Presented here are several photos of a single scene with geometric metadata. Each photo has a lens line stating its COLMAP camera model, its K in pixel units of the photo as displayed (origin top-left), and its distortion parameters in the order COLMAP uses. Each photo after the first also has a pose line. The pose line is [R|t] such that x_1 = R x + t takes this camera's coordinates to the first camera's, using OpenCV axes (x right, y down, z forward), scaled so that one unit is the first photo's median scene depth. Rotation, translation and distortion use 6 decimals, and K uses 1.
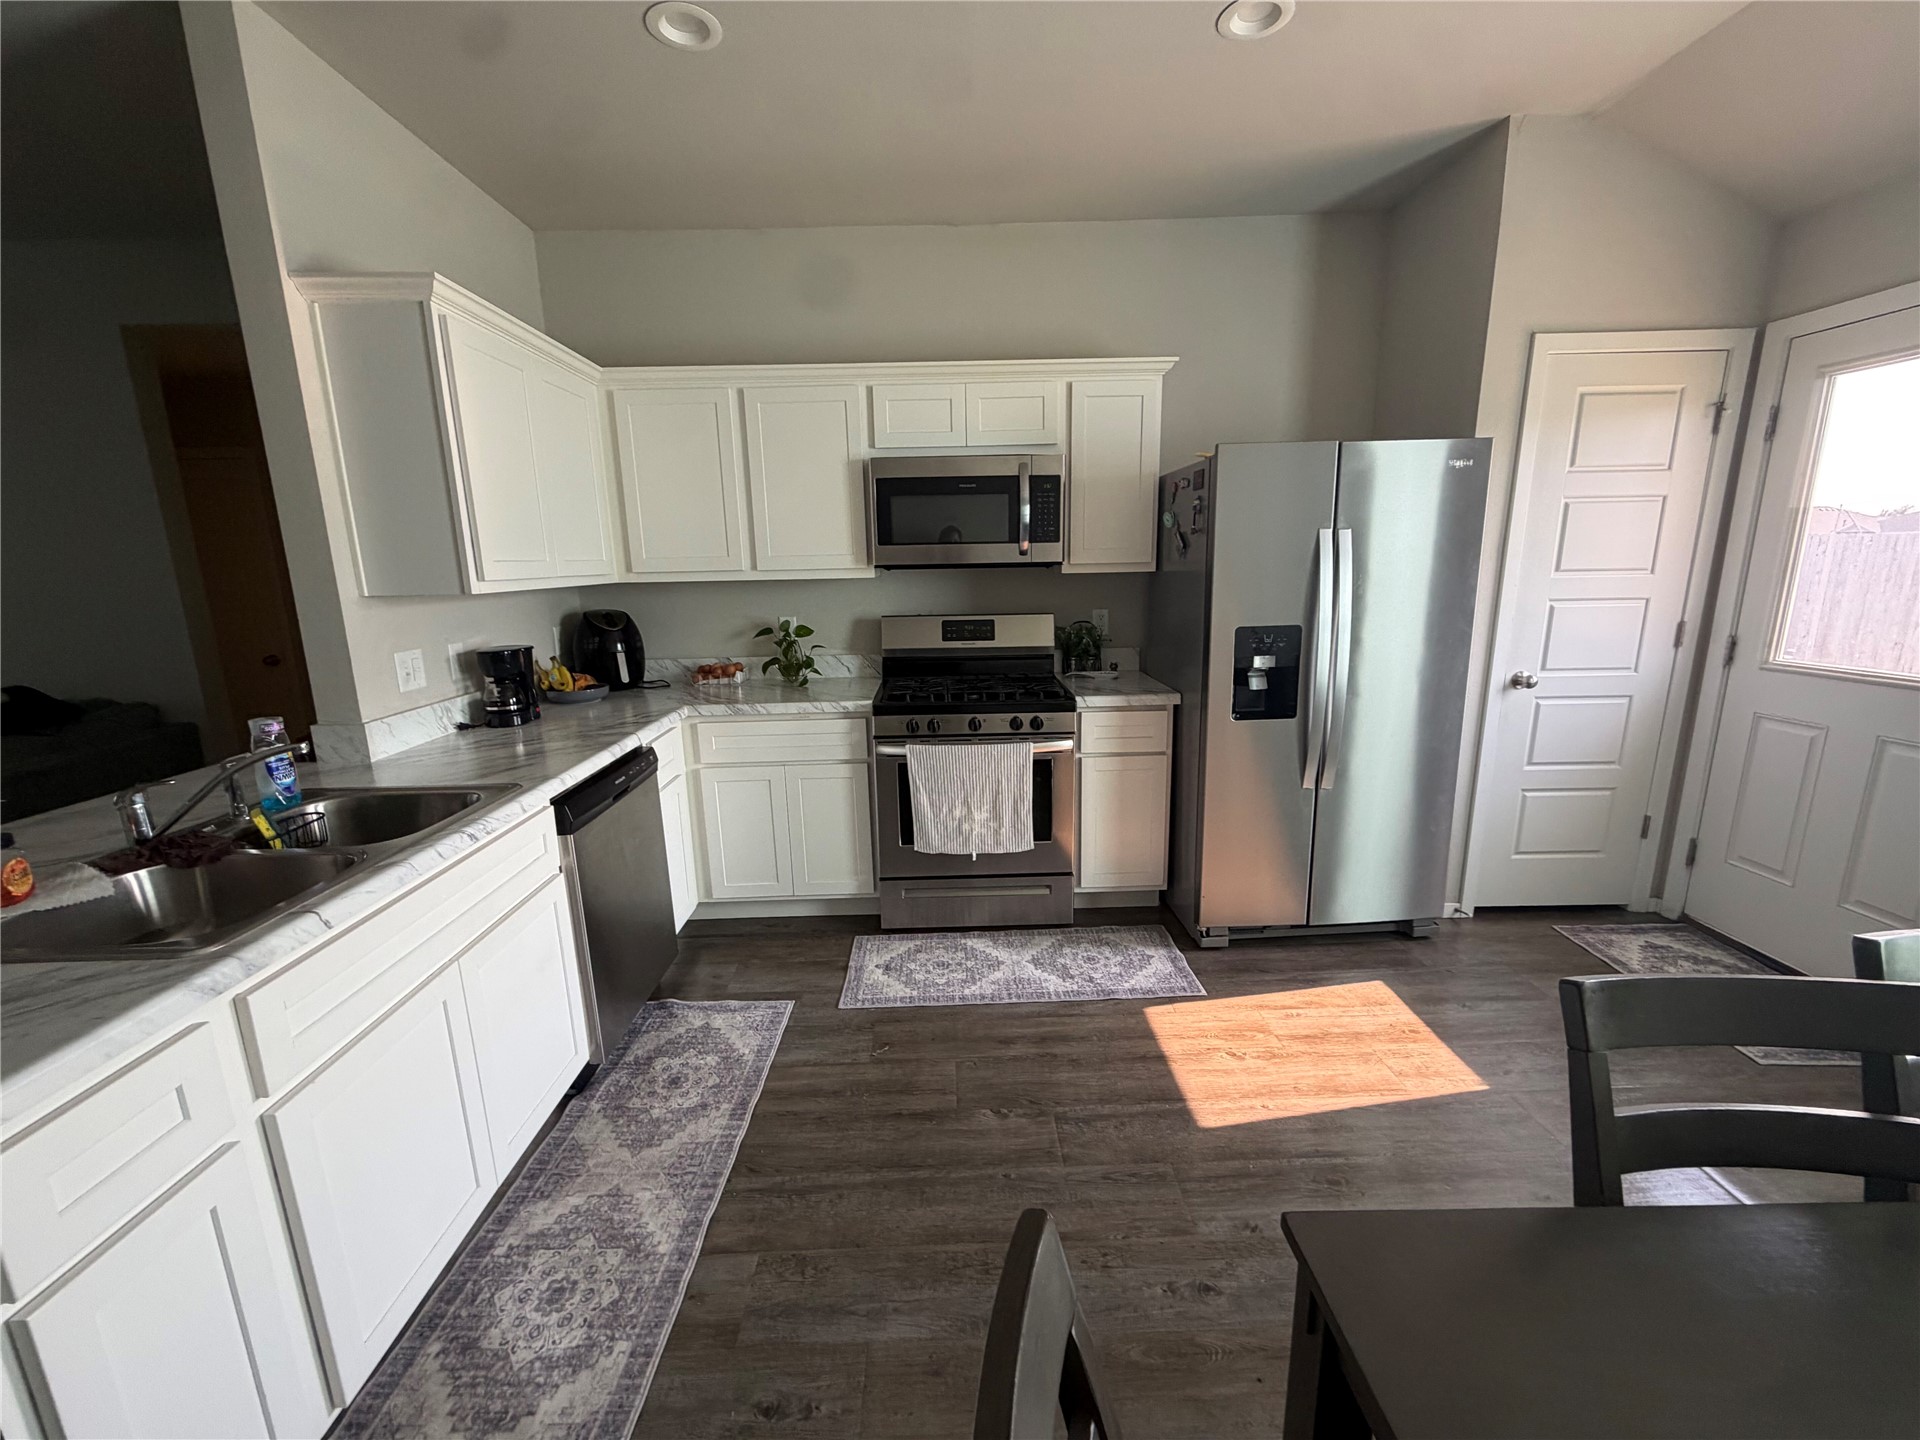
lens RADIAL K [[765.1, 0, 961.5], [0, 765.1, 719.3], [0, 0, 1]] dist [-0.001053, -0.000672]
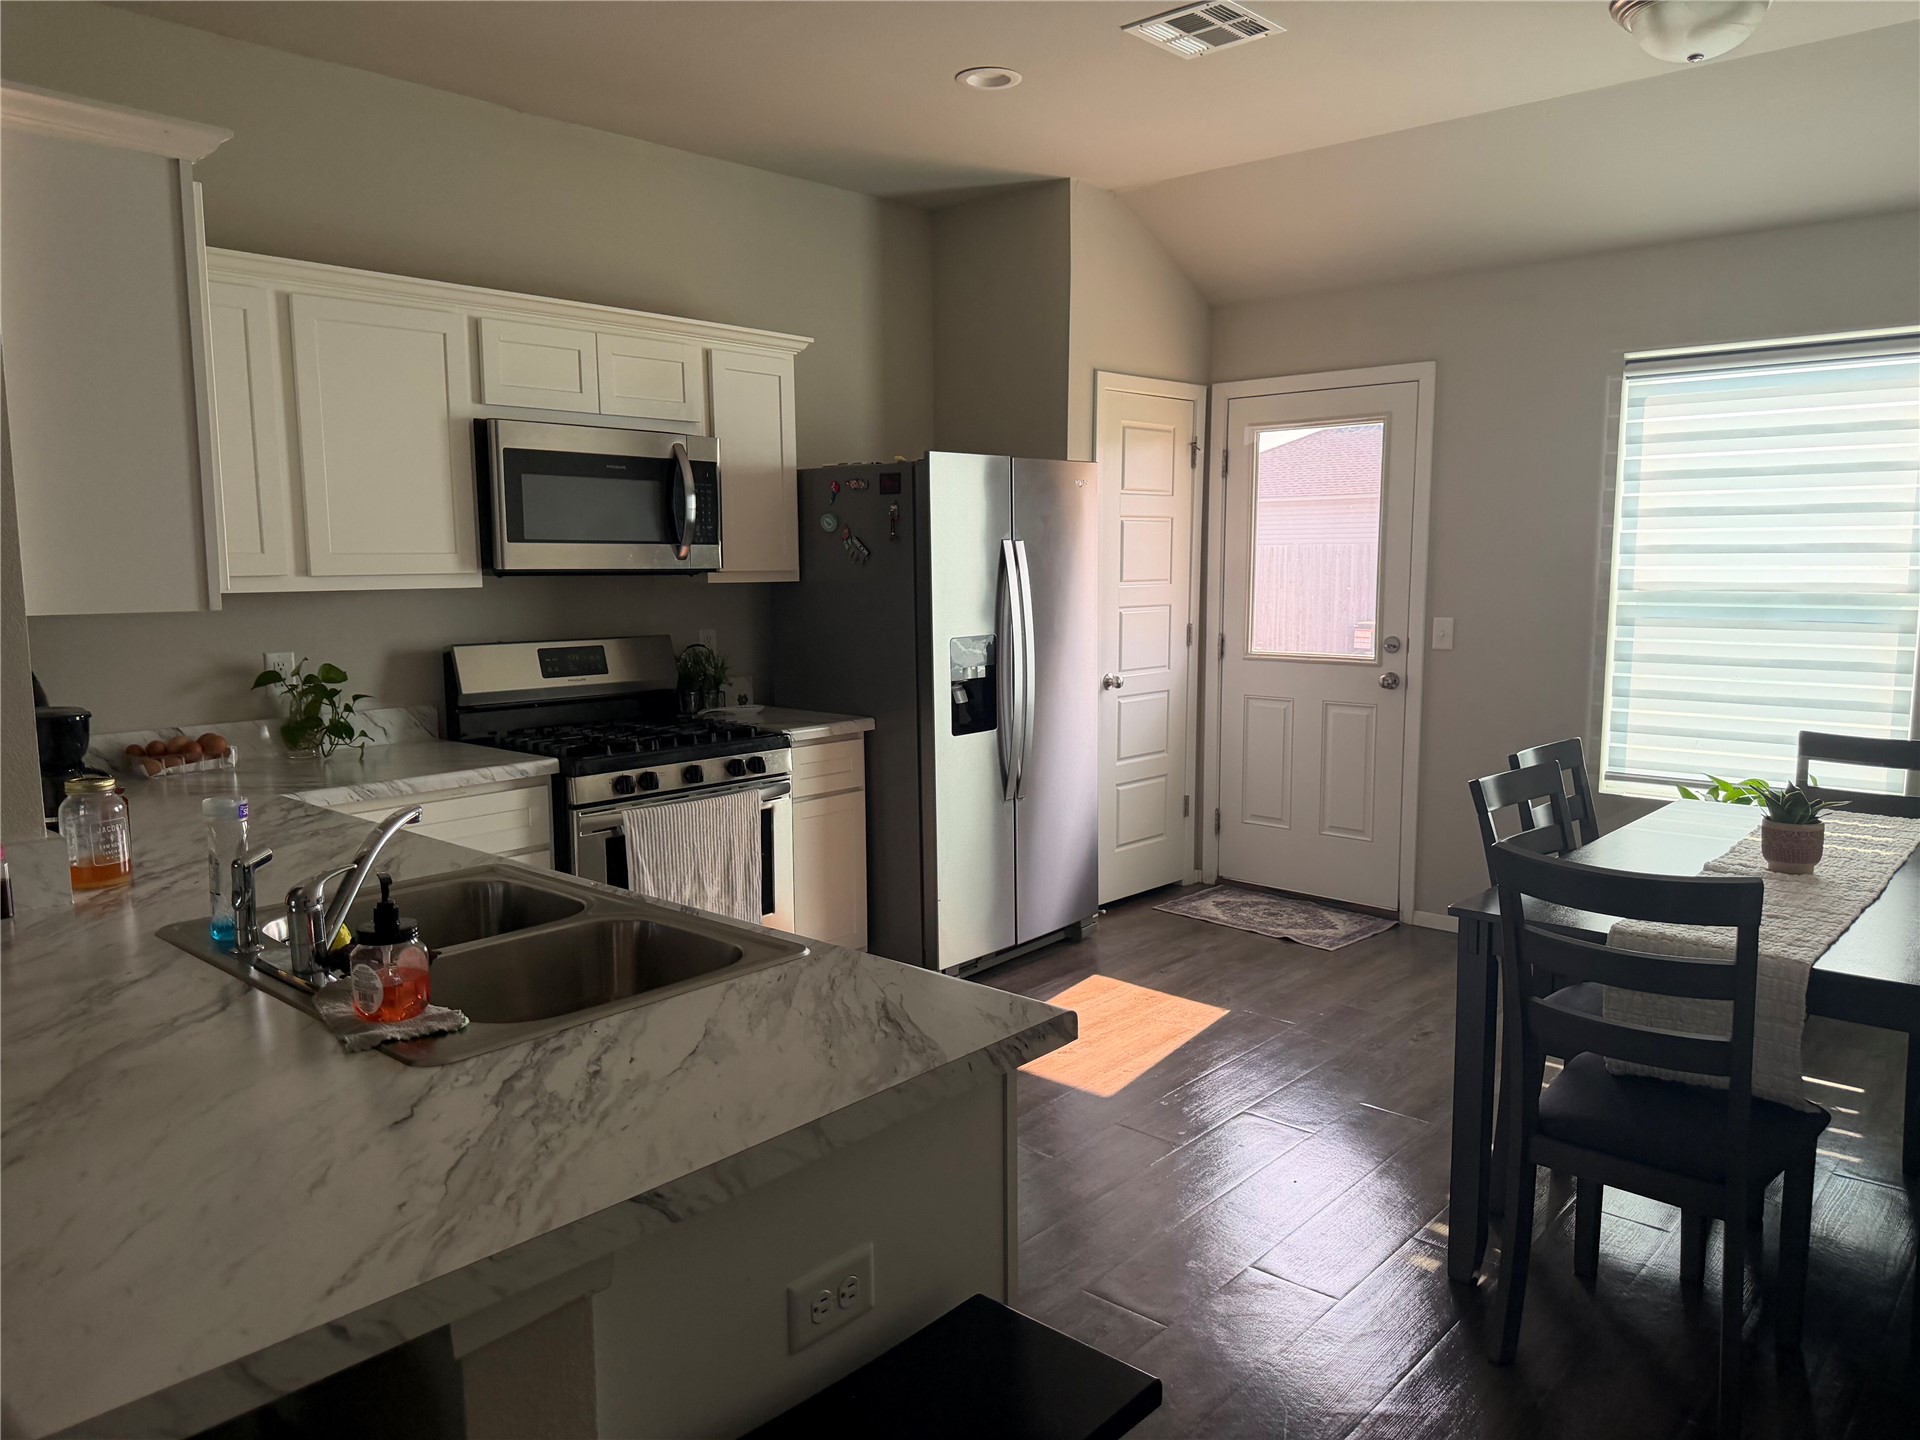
lens RADIAL K [[1338.4, 0, 966.5], [0, 1338.4, 729.9], [0, 0, 1]] dist [0.024444, -0.009657]
pose [[0.682732, -0.078663, 0.726423, -0.763040], [0.137359, 0.990280, -0.021861, 0.029107], [-0.717642, 0.114706, 0.686900, -0.134742]]
